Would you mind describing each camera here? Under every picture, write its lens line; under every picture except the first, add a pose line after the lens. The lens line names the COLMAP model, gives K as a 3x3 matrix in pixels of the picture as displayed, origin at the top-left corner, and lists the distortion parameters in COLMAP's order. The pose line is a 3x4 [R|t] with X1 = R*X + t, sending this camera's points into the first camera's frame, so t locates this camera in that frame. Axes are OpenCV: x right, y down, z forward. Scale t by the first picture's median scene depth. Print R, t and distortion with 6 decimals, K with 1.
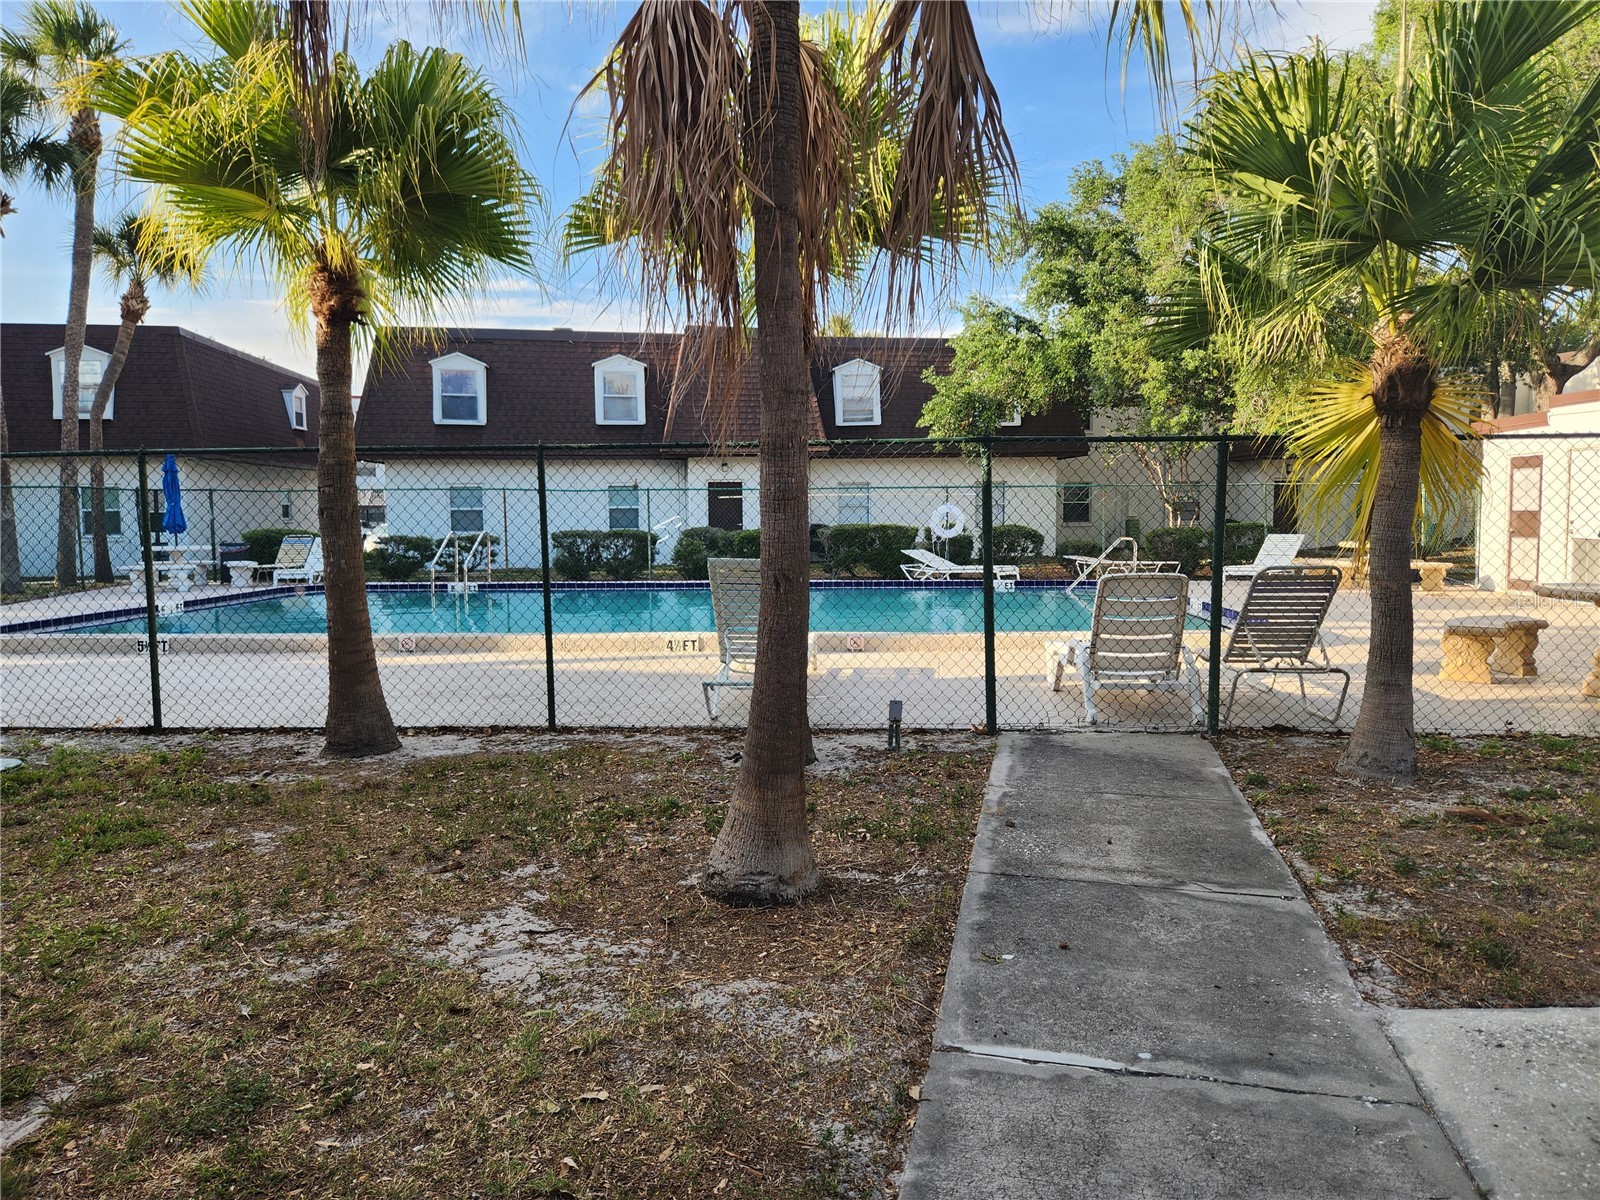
lens RADIAL K [[1055.1, 0, 800.0], [0, 1055.1, 600.0], [0, 0, 1]] dist [0.068111, -0.053329]
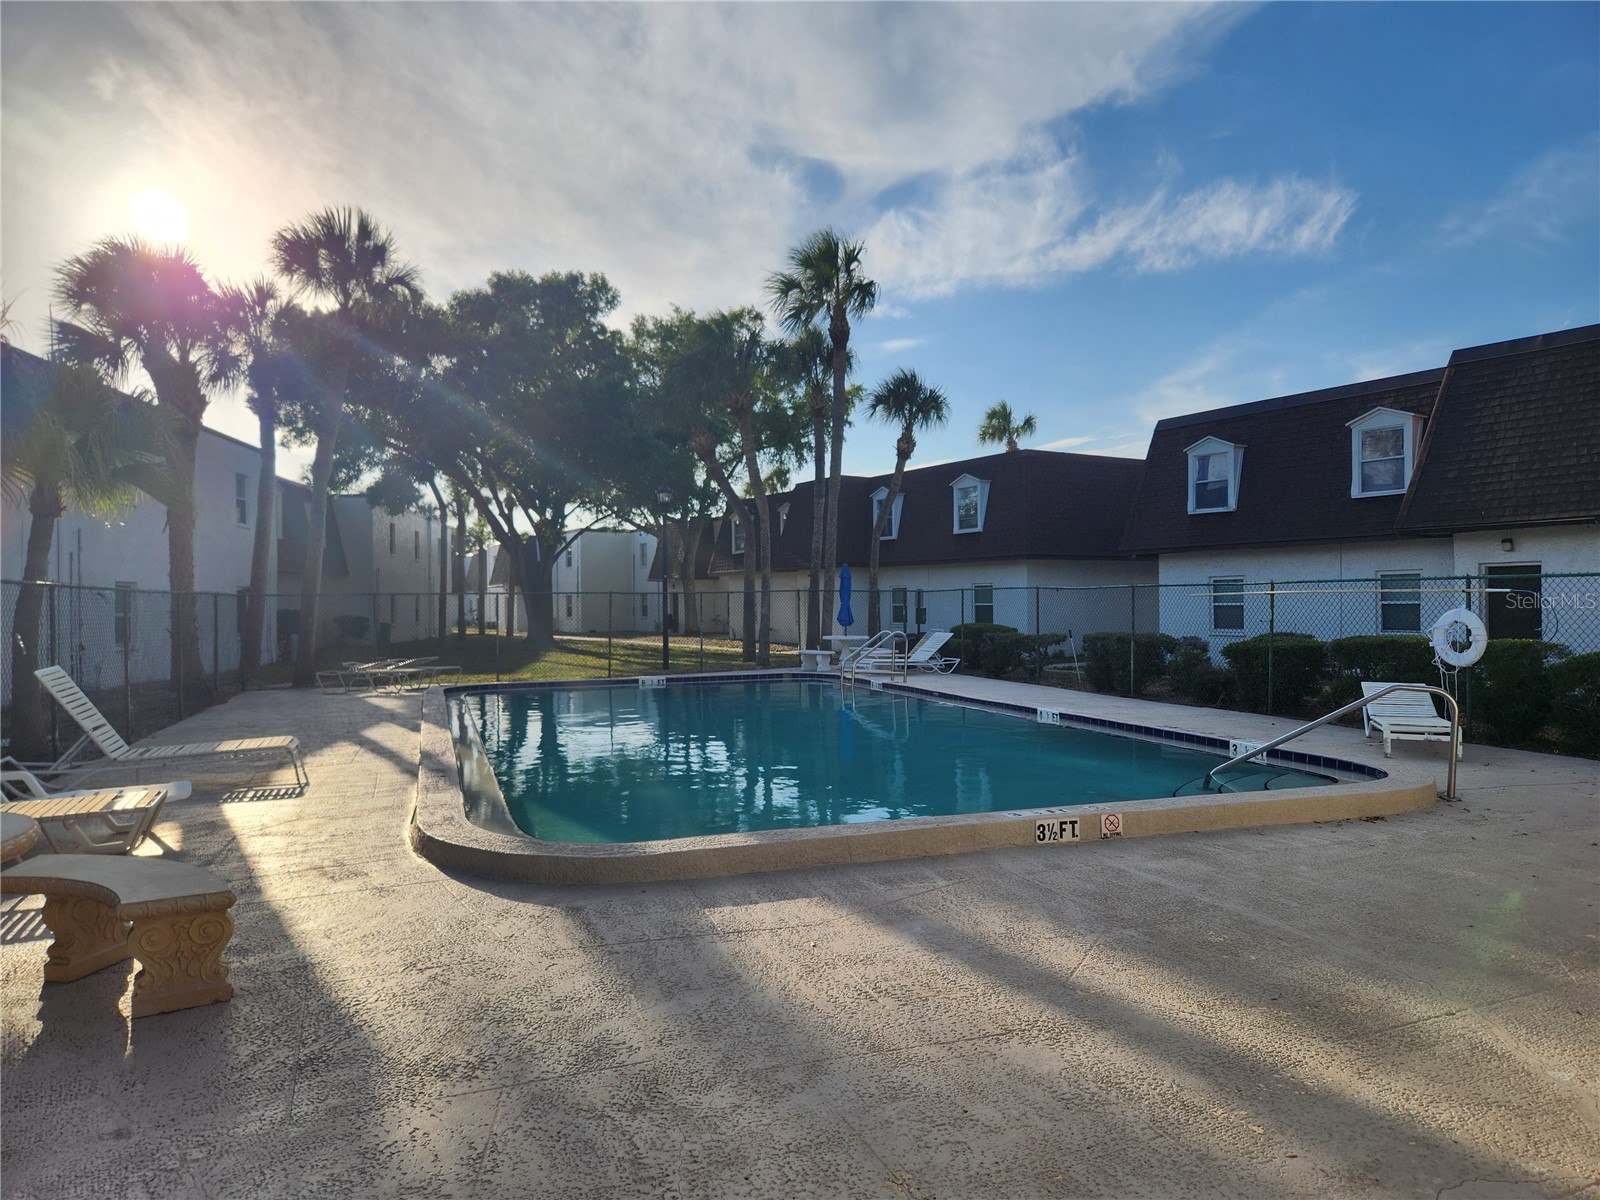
lens RADIAL K [[1069.4, 0, 800.0], [0, 1069.4, 600.0], [0, 0, 1]] dist [0.071297, -0.061442]
pose [[0.363086, 0.003254, -0.931750, 0.415909], [-0.077394, 0.996644, -0.026678, -0.037365], [0.928536, 0.081799, 0.362120, 0.332455]]
